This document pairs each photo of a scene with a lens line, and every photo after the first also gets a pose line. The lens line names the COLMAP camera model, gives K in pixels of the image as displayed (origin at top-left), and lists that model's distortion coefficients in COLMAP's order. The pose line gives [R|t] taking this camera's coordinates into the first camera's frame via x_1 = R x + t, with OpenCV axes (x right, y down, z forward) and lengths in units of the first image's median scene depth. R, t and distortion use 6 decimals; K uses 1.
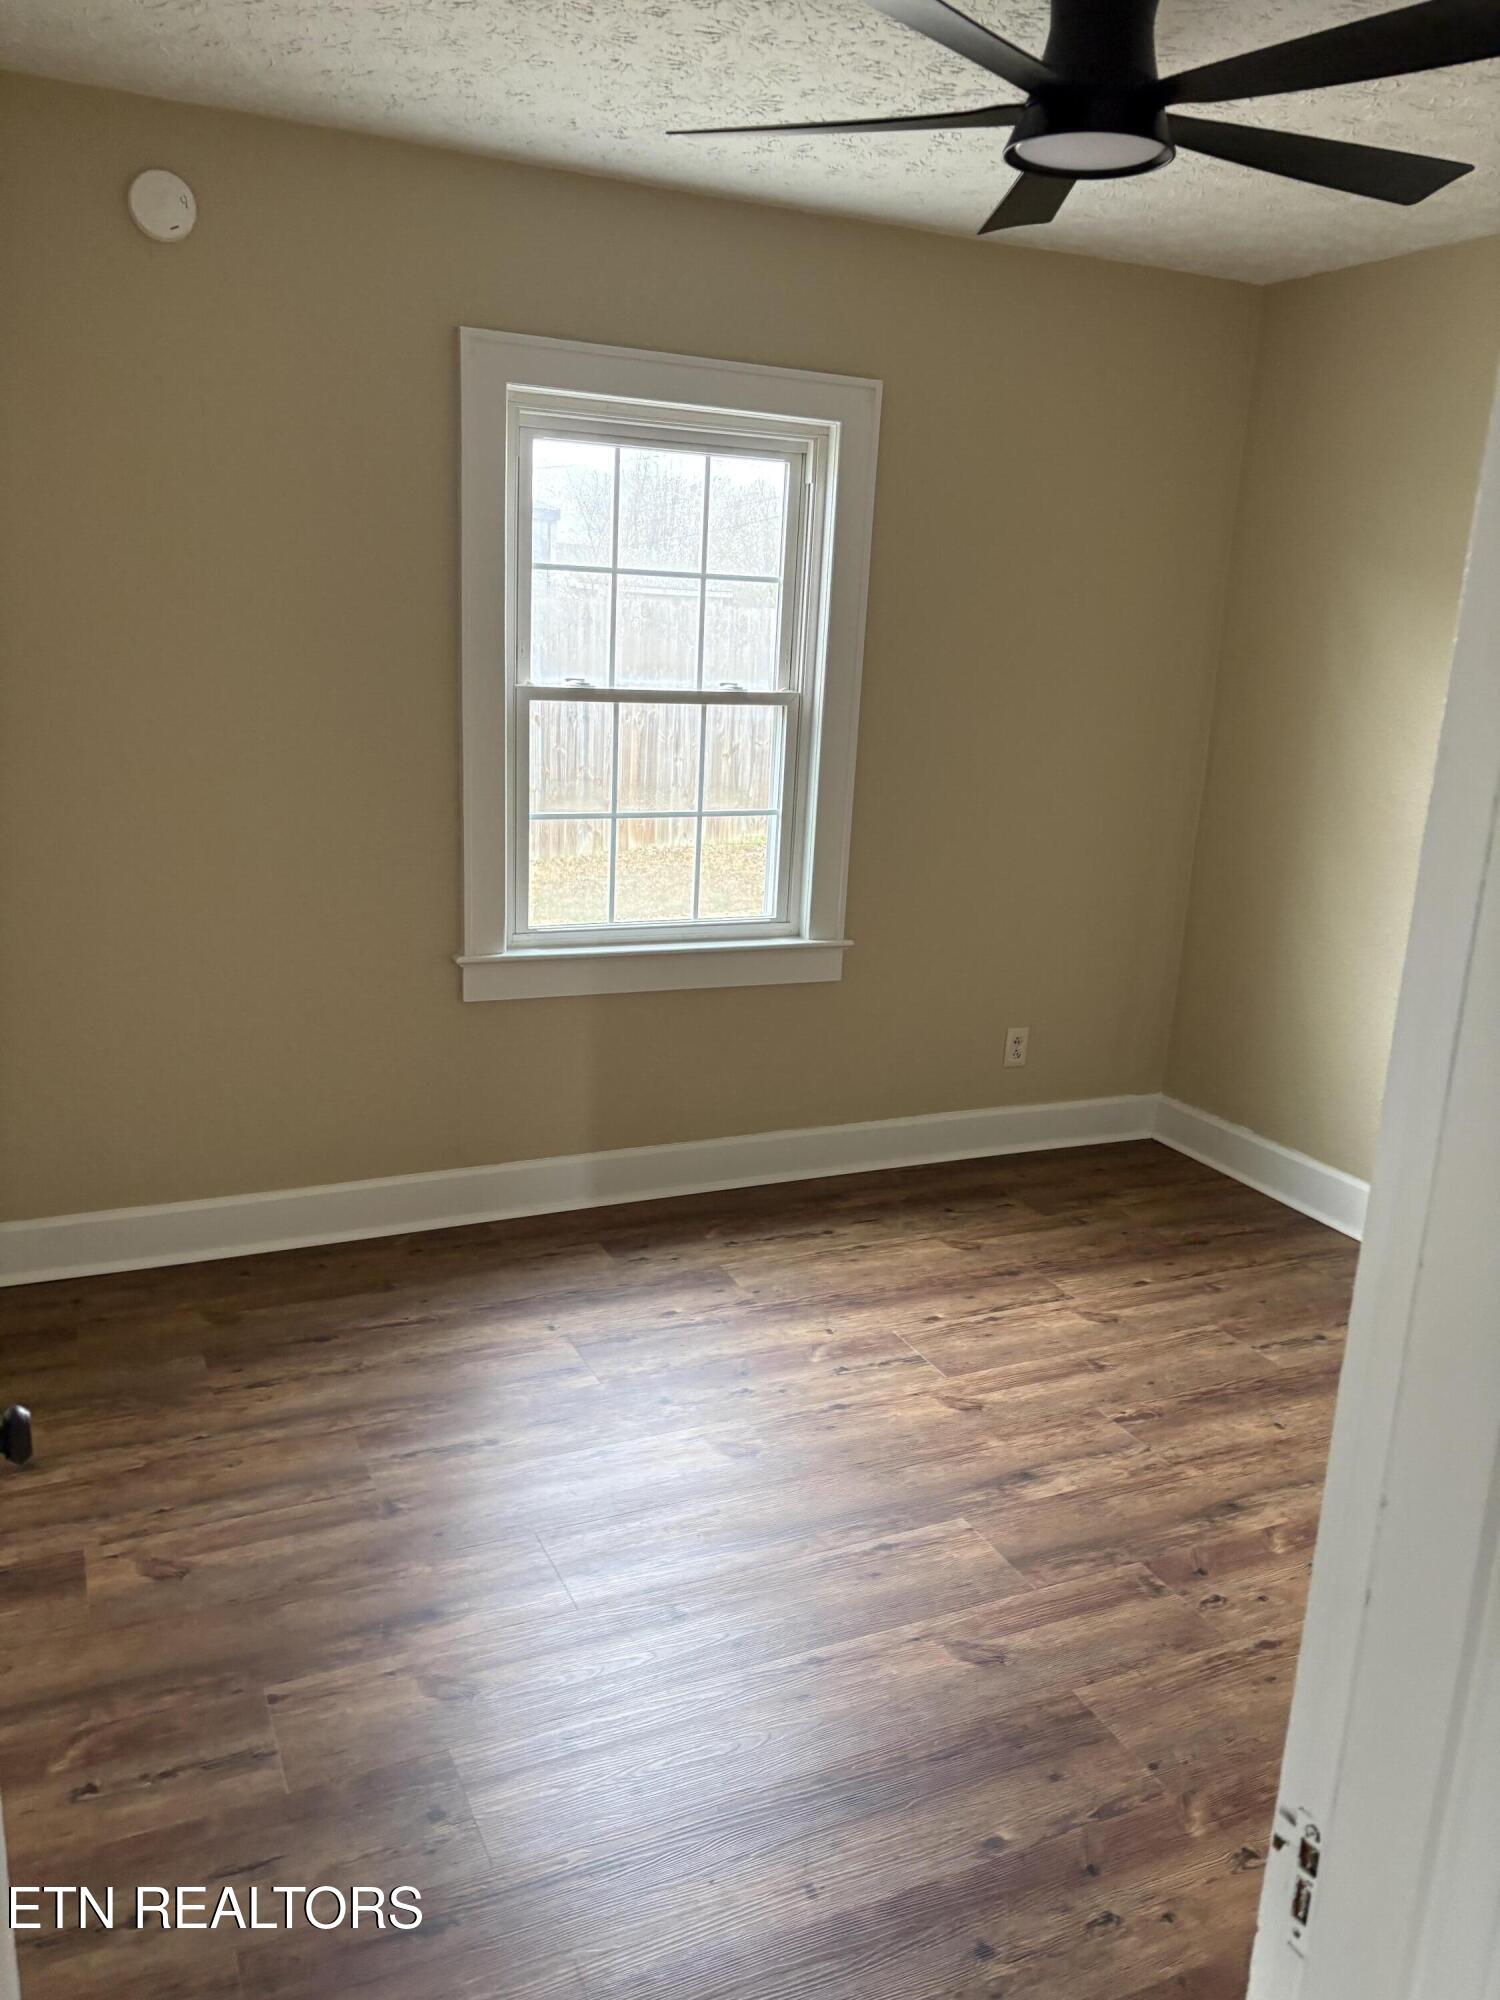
lens RADIAL K [[1516.1, 0, 750.0], [0, 1516.1, 1000.0], [0, 0, 1]] dist [0.077250, -0.005375]
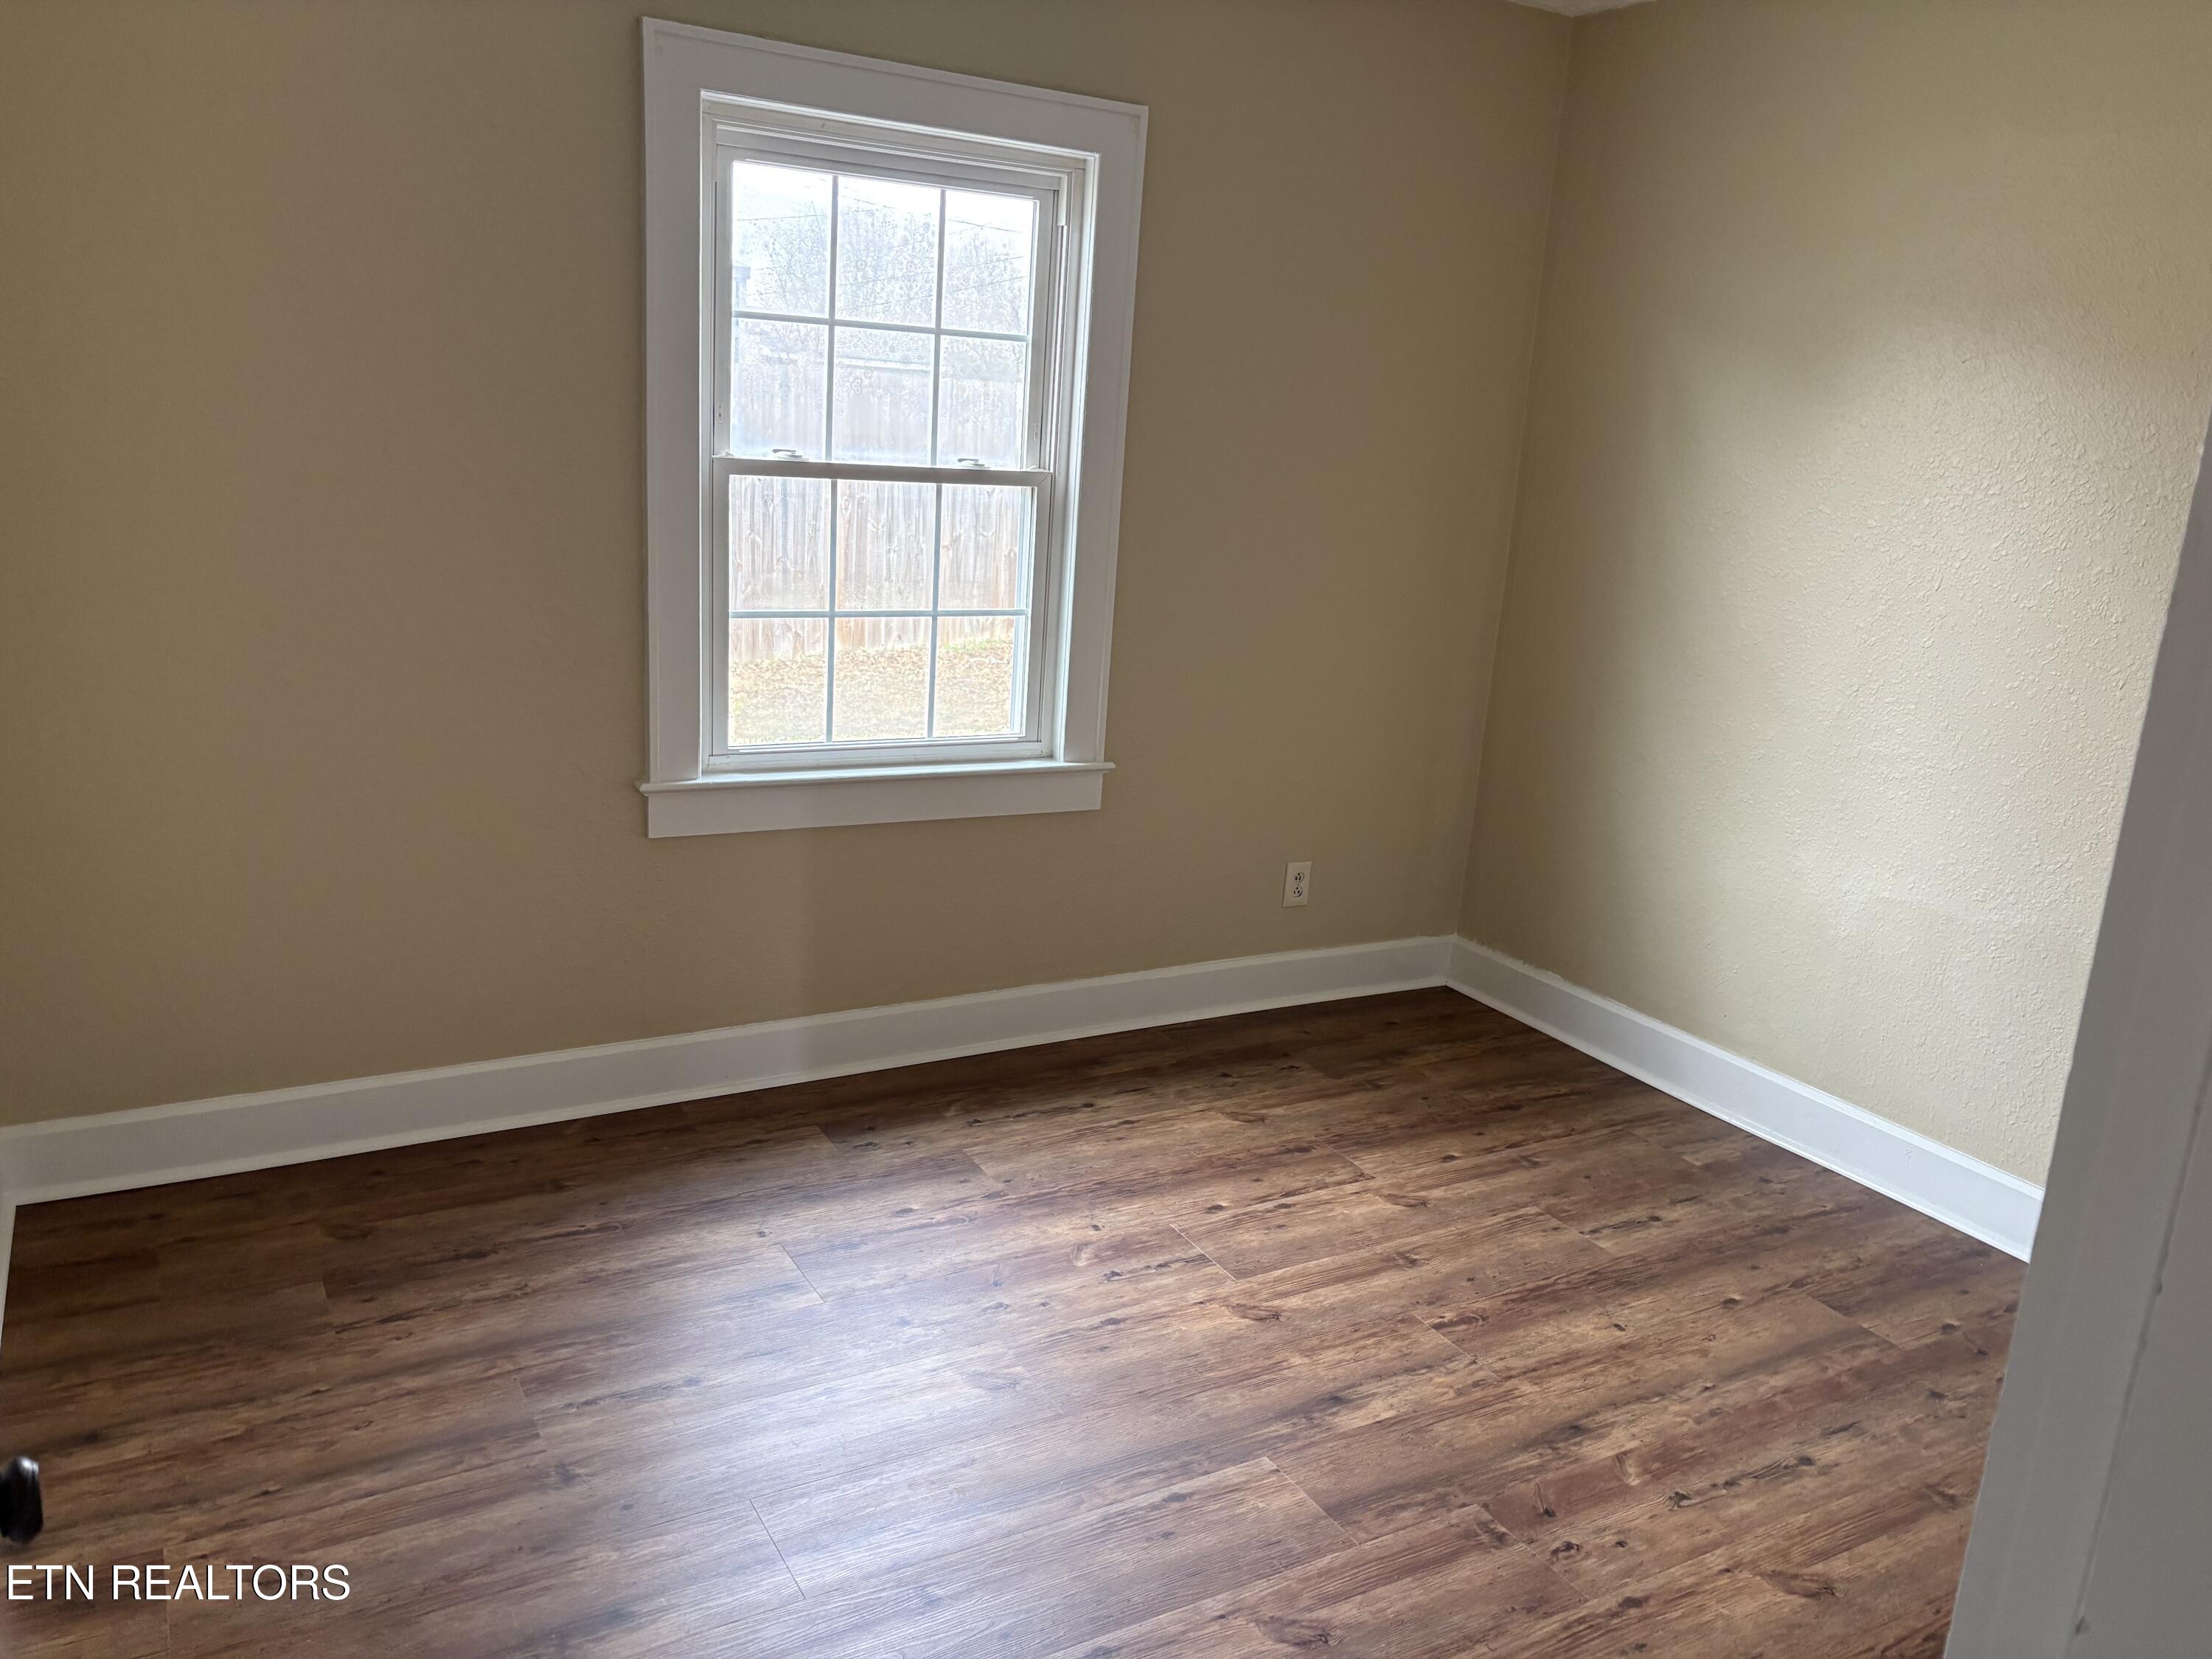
lens RADIAL K [[1645.6, 0, 1106.0], [0, 1645.6, 829.5], [0, 0, 1]] dist [0.042511, 0.031920]
pose [[0.995864, -0.005043, 0.090712, -0.027031], [0.004303, 0.999956, 0.008348, -0.012139], [-0.090751, -0.007923, 0.995842, 0.098432]]
